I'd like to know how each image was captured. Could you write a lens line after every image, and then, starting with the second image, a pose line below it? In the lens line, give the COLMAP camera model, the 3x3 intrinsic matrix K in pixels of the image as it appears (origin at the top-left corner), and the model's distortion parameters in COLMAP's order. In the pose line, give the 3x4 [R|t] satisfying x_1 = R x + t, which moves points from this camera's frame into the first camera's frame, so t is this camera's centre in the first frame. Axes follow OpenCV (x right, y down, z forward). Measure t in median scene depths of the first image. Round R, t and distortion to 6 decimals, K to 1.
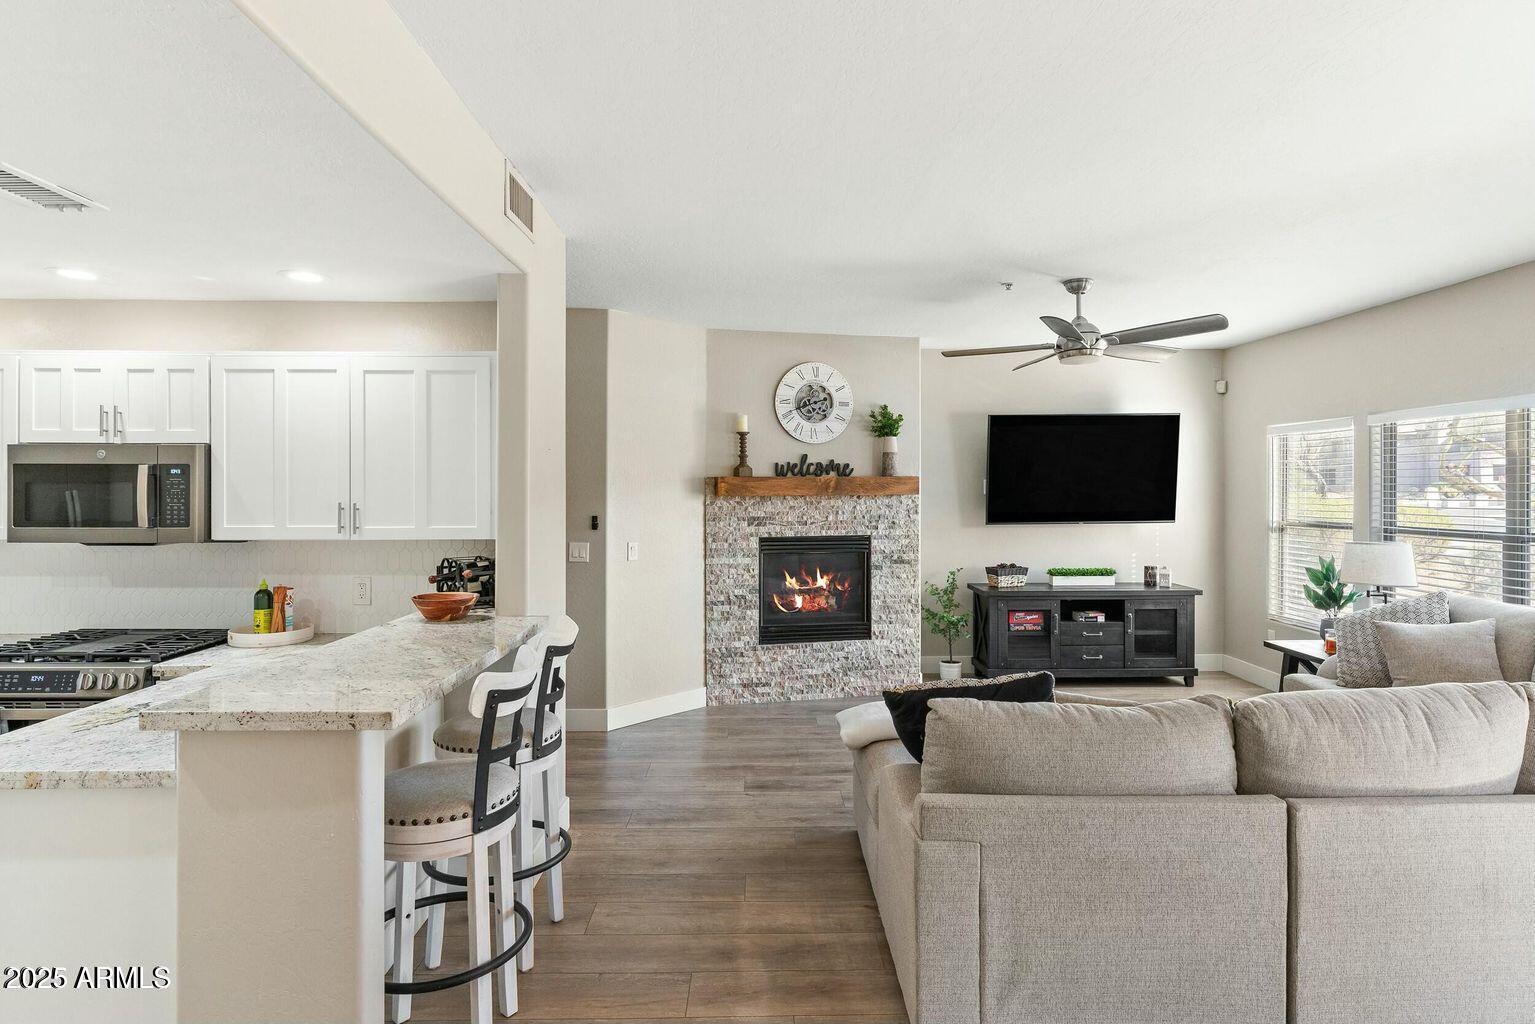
lens RADIAL K [[819.1, 0, 767.3], [0, 819.1, 485.5], [0, 0, 1]] dist [0.000226, -0.000048]
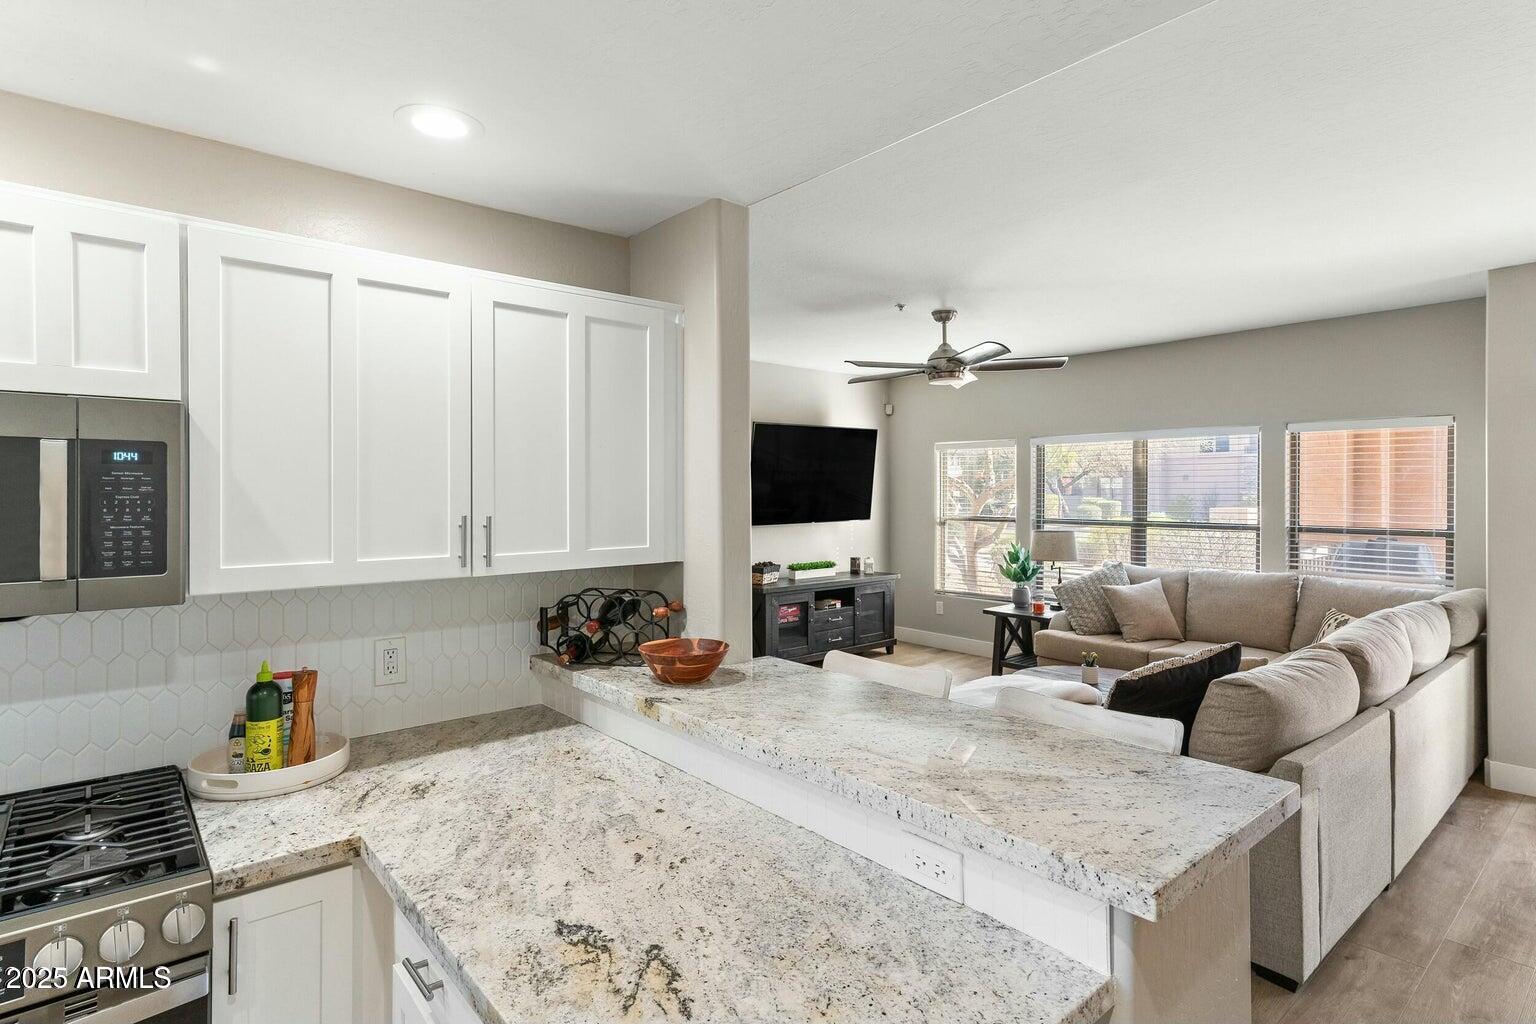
lens RADIAL K [[788.4, 0, 771.4], [0, 788.4, 493.8], [0, 0, 1]] dist [0.001177, 0.001097]
pose [[0.771513, -0.002090, 0.636210, -0.517833], [-0.002232, 0.999980, 0.005991, 0.000488], [-0.636210, -0.006042, 0.771493, 0.295915]]
